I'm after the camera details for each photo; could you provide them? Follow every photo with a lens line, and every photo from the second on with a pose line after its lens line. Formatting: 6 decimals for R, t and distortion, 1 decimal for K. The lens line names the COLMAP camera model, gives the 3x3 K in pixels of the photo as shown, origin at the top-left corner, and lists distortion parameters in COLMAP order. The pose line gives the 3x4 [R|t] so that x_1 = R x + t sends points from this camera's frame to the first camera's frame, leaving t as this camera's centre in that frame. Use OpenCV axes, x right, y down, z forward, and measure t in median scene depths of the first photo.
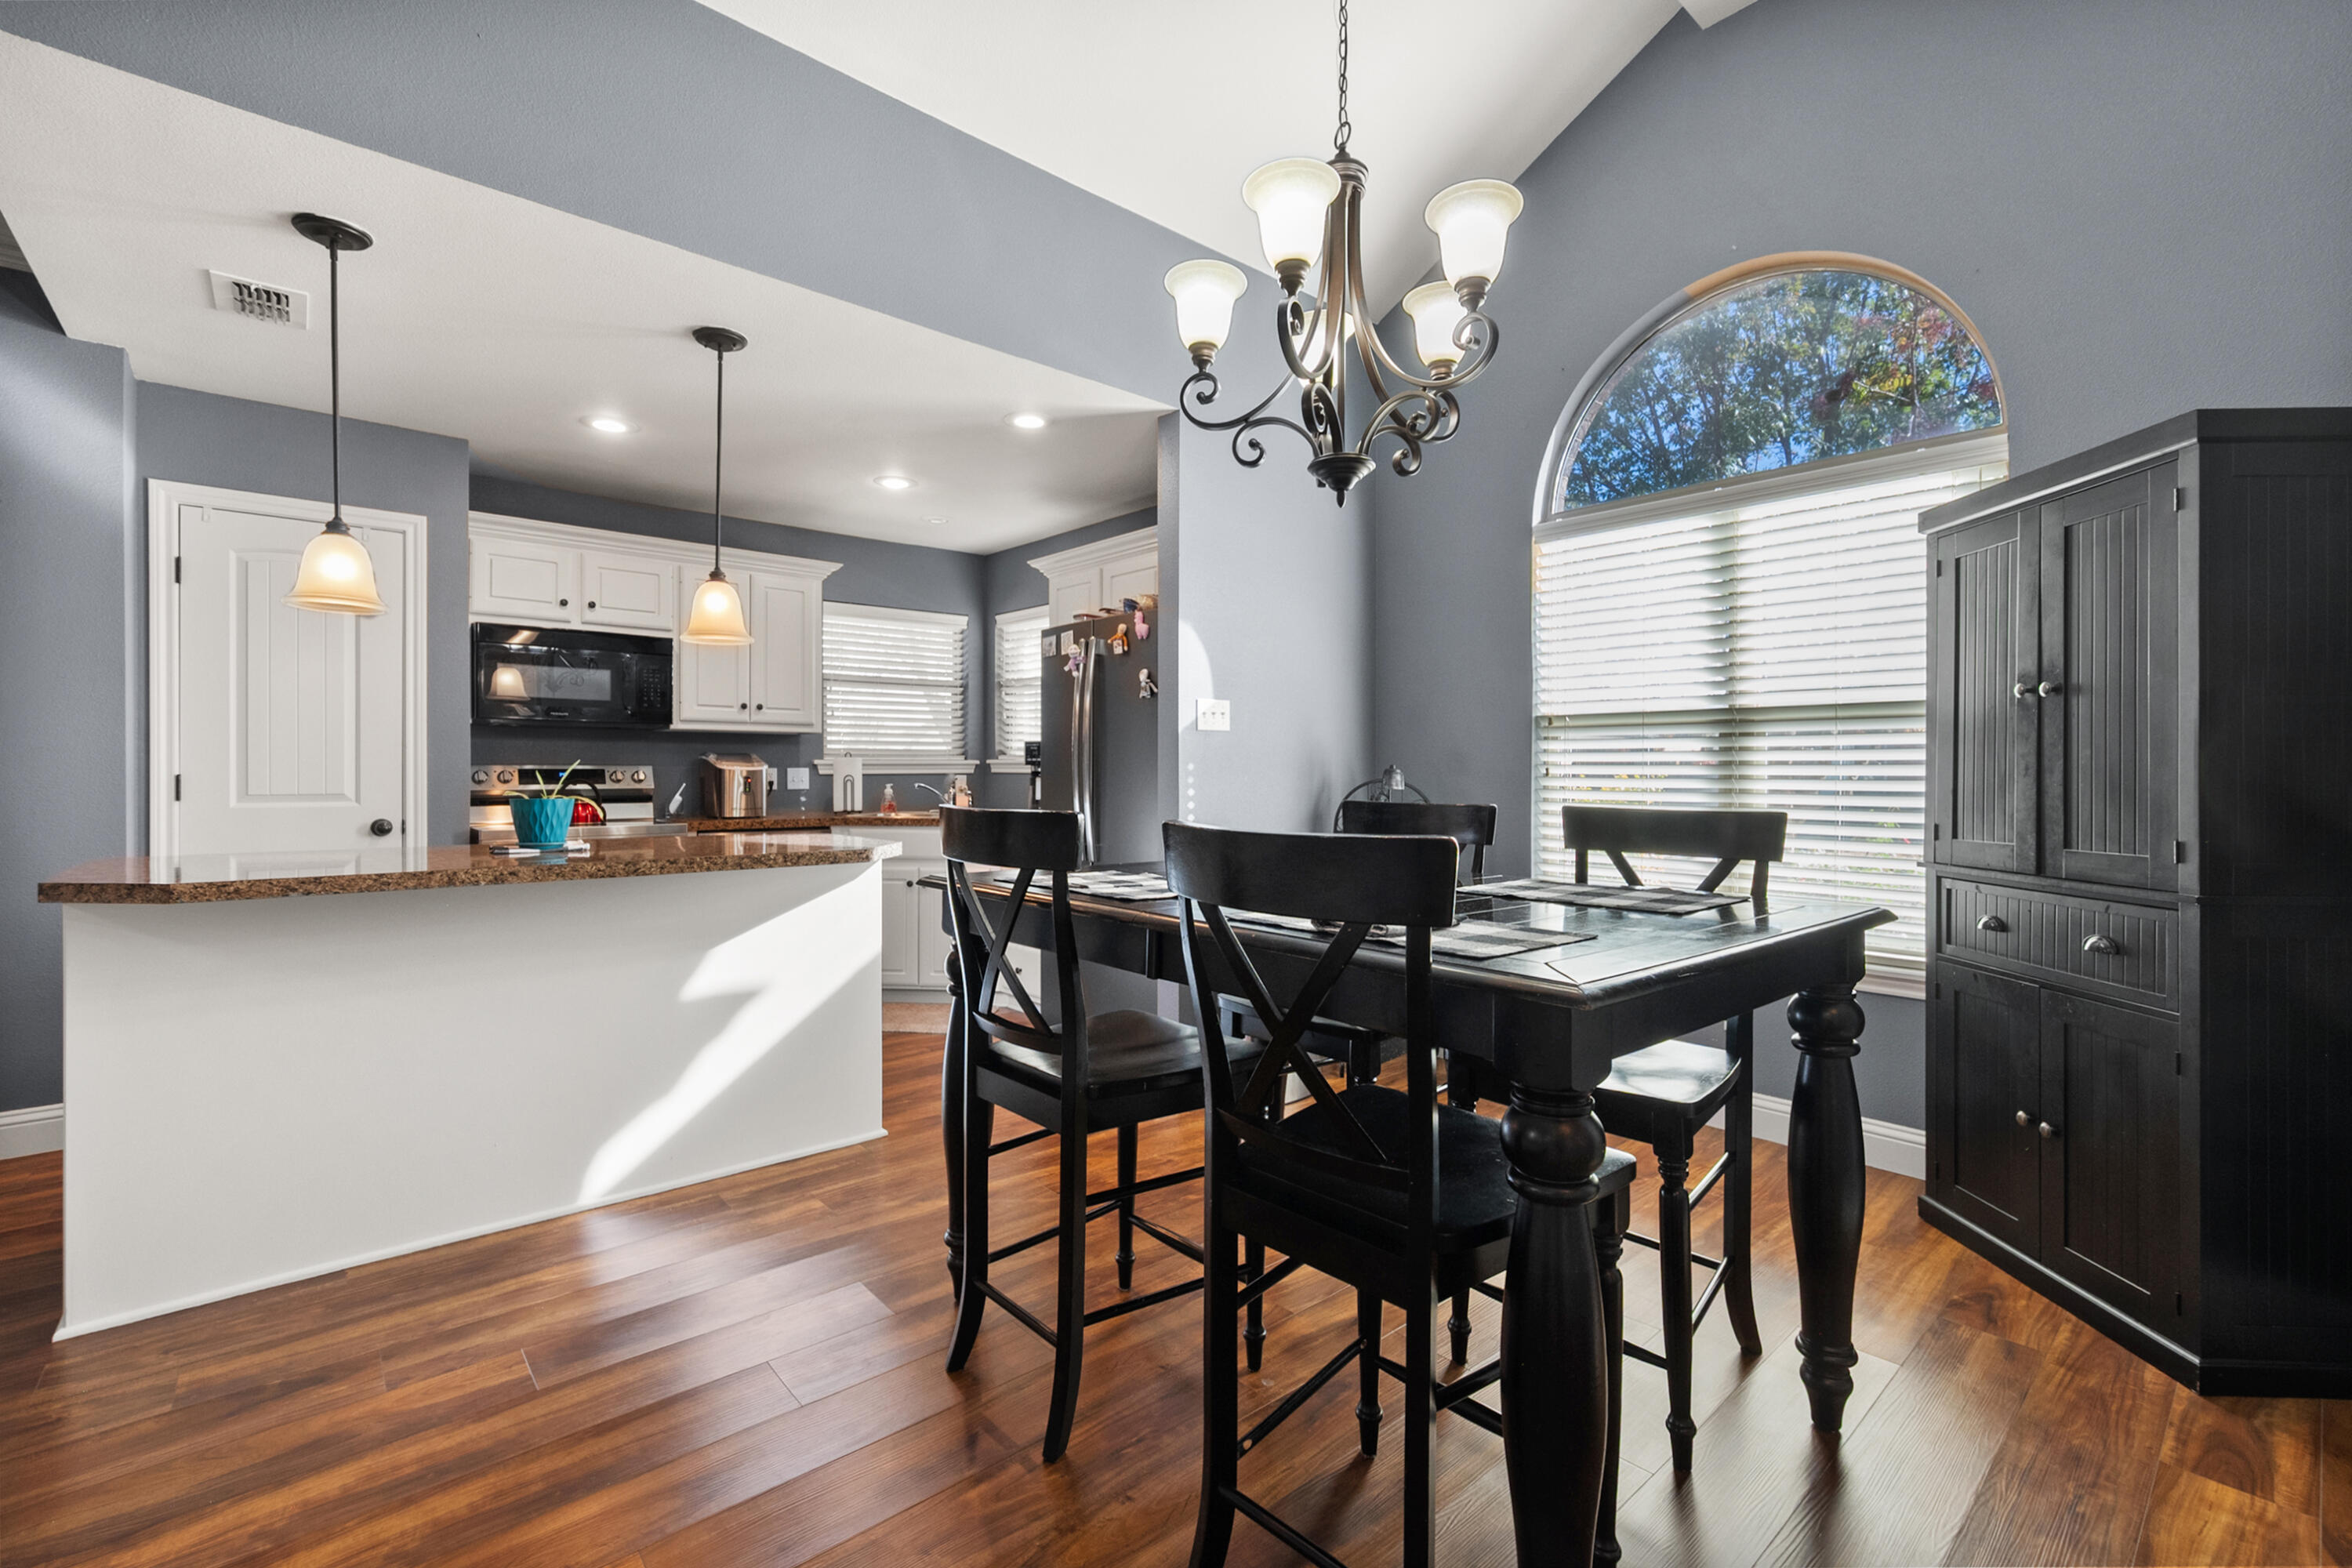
lens RADIAL K [[1009.3, 0, 1195.5], [0, 1009.3, 788.0], [0, 0, 1]] dist [-0.001319, 0.001200]
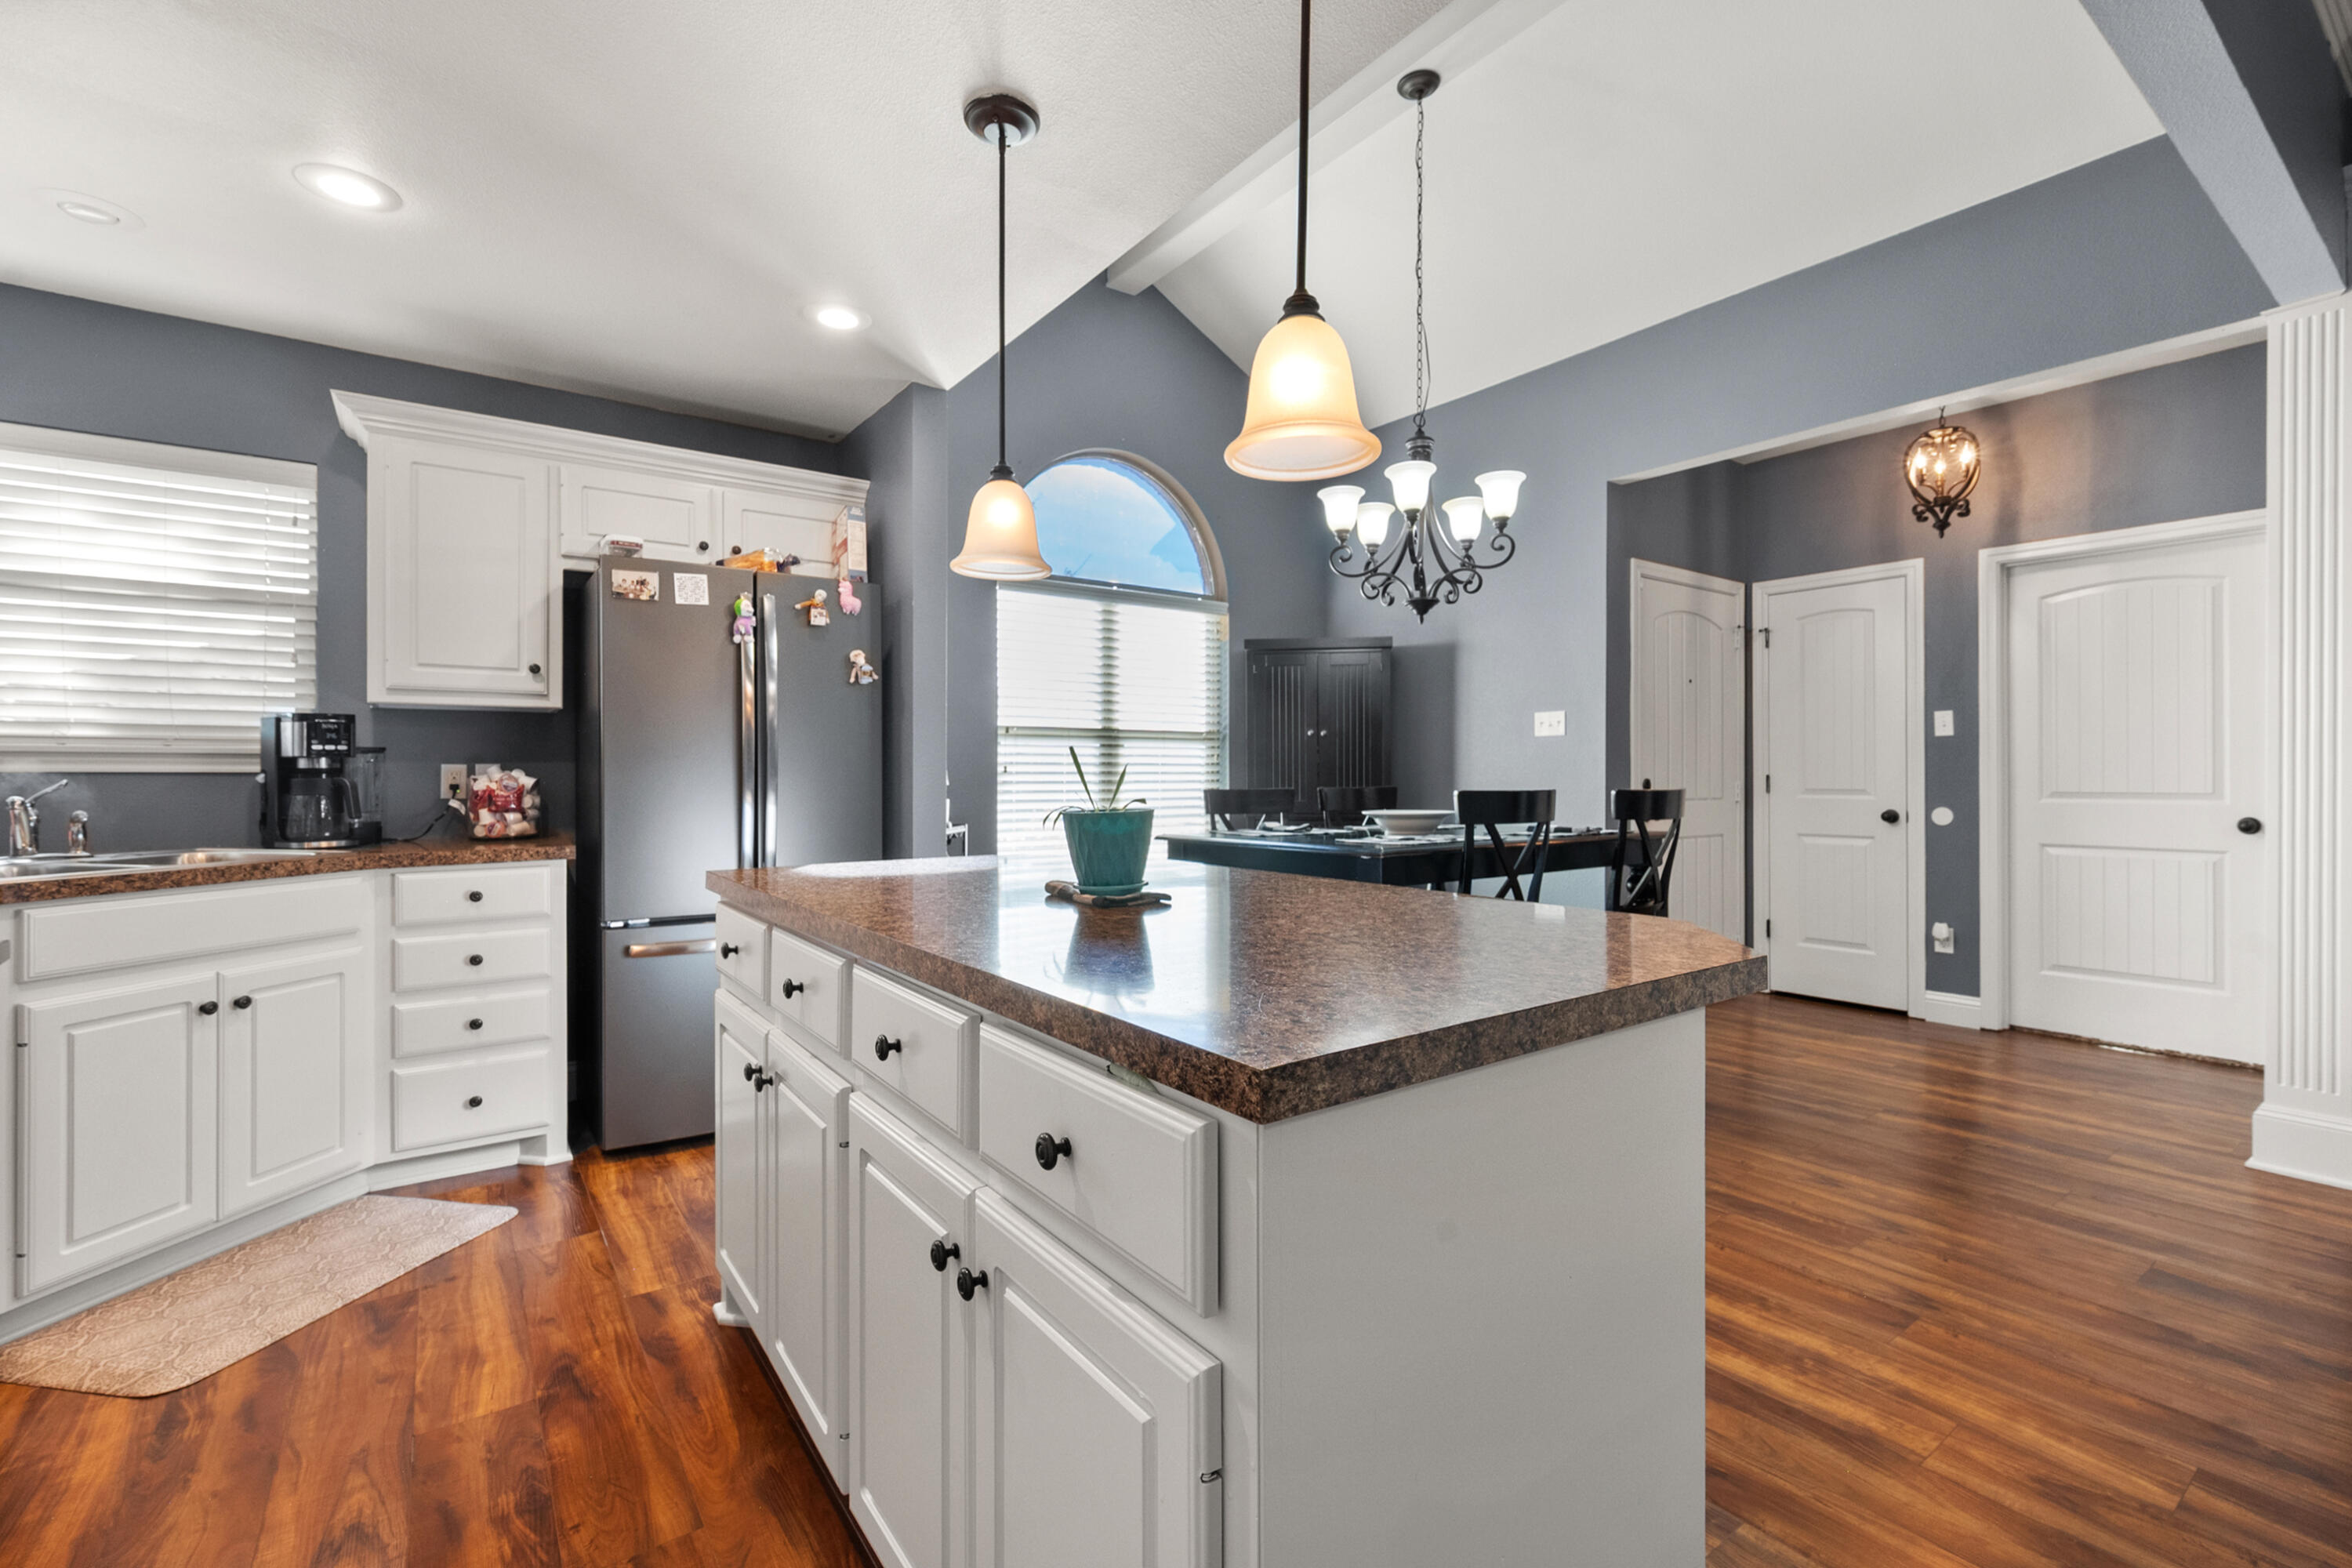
lens RADIAL K [[1009.3, 0, 1181.1], [0, 1009.3, 763.3], [0, 0, 1]] dist [-0.001319, 0.001200]
pose [[0.106444, 0.007301, 0.994292, -1.043653], [0.012820, 0.999880, -0.008714, -0.010672], [-0.994236, 0.013674, 0.106338, 0.740242]]
